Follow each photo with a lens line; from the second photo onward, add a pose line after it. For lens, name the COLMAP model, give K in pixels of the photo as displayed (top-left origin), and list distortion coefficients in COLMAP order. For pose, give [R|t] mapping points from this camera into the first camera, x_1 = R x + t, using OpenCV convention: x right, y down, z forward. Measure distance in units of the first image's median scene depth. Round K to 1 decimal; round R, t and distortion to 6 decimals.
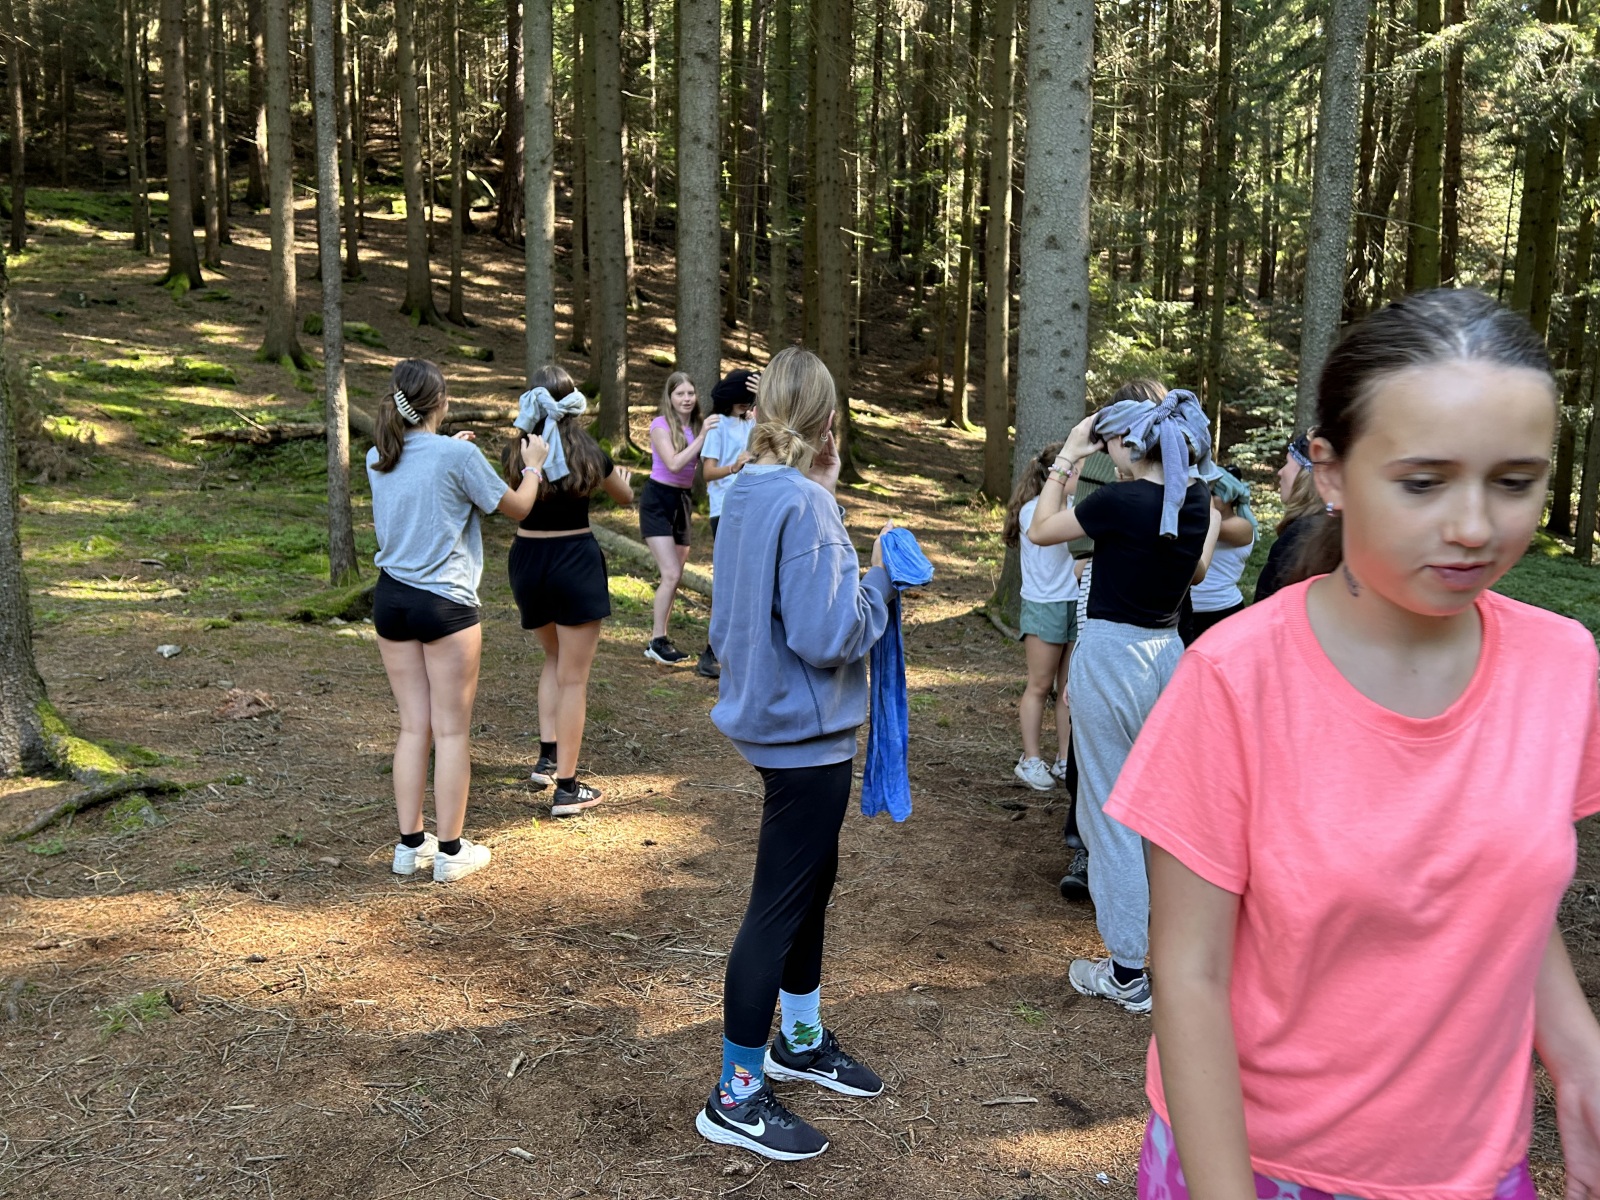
lens RADIAL K [[1229.7, 0, 804.4], [0, 1229.7, 608.2], [0, 0, 1]] dist [0.042615, -0.042939]
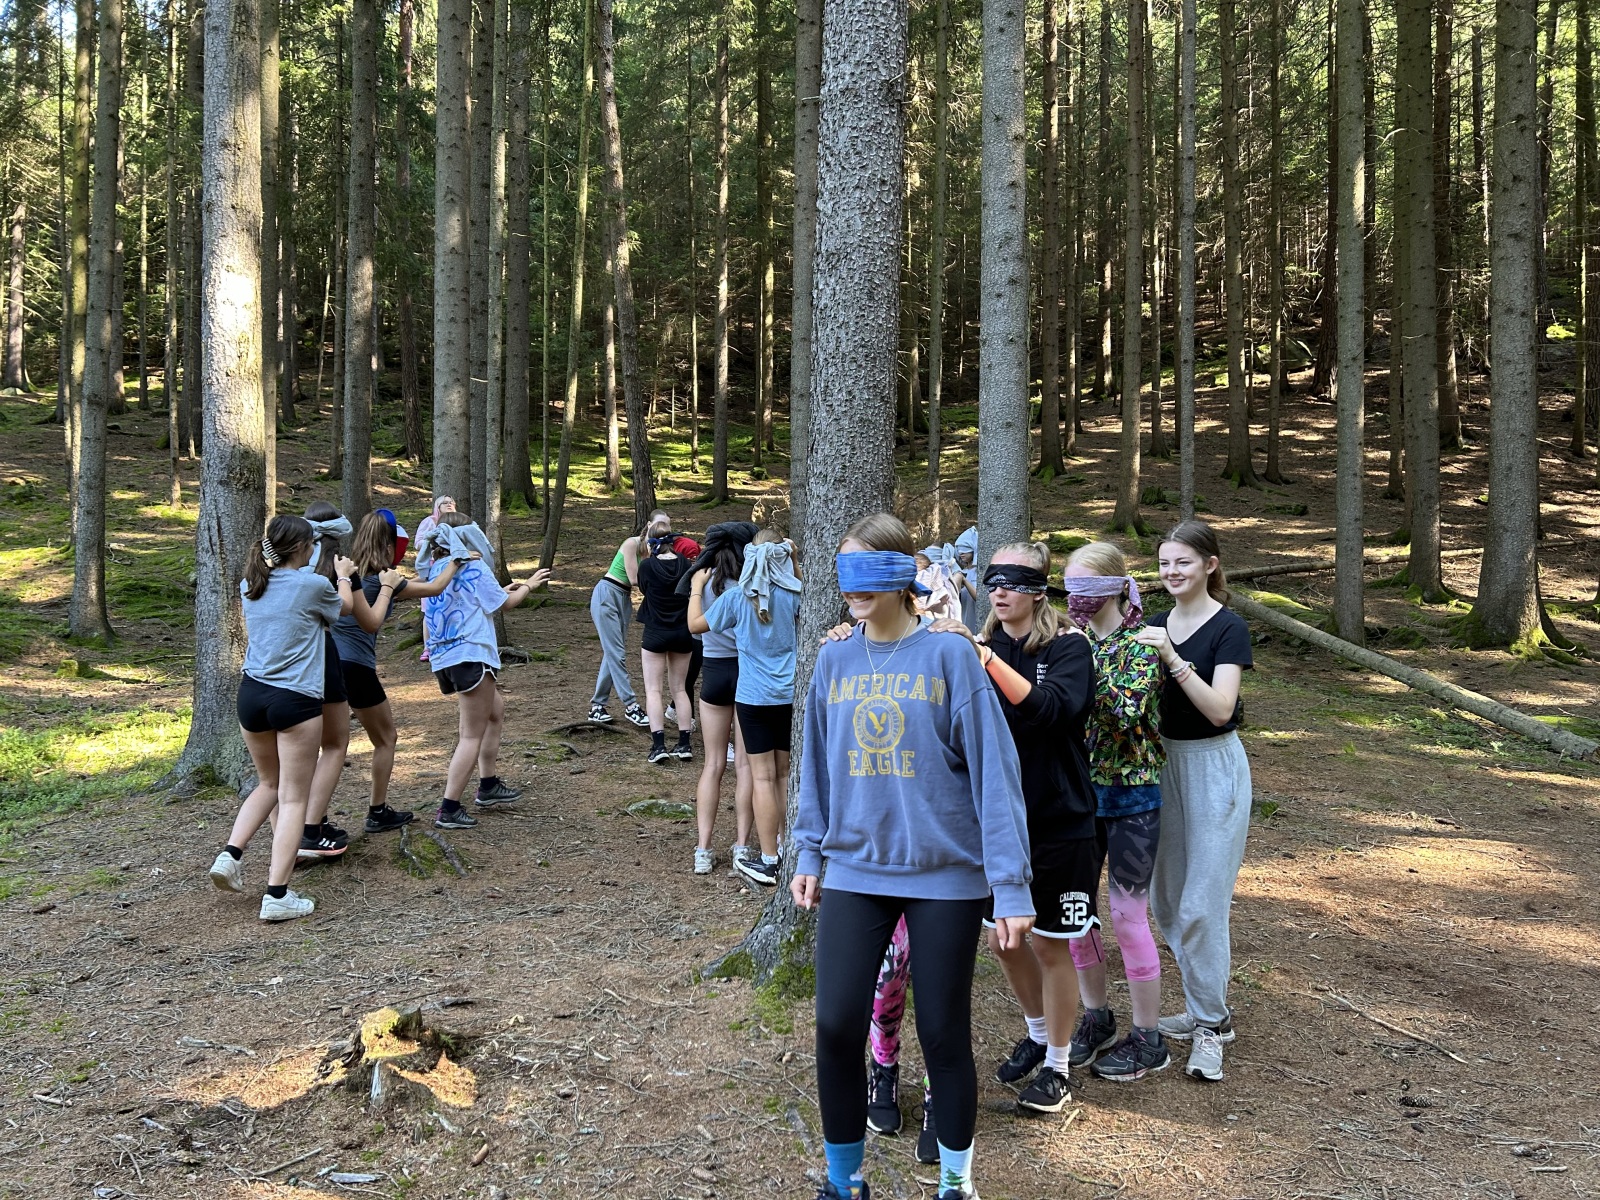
lens RADIAL K [[1229.7, 0, 795.9], [0, 1229.7, 606.8], [0, 0, 1]] dist [0.042615, -0.042939]
pose [[0.804453, -0.016501, -0.593787, 0.052168], [-0.054316, 0.993383, -0.101192, 0.023665], [0.591527, 0.113656, 0.798234, -0.210470]]
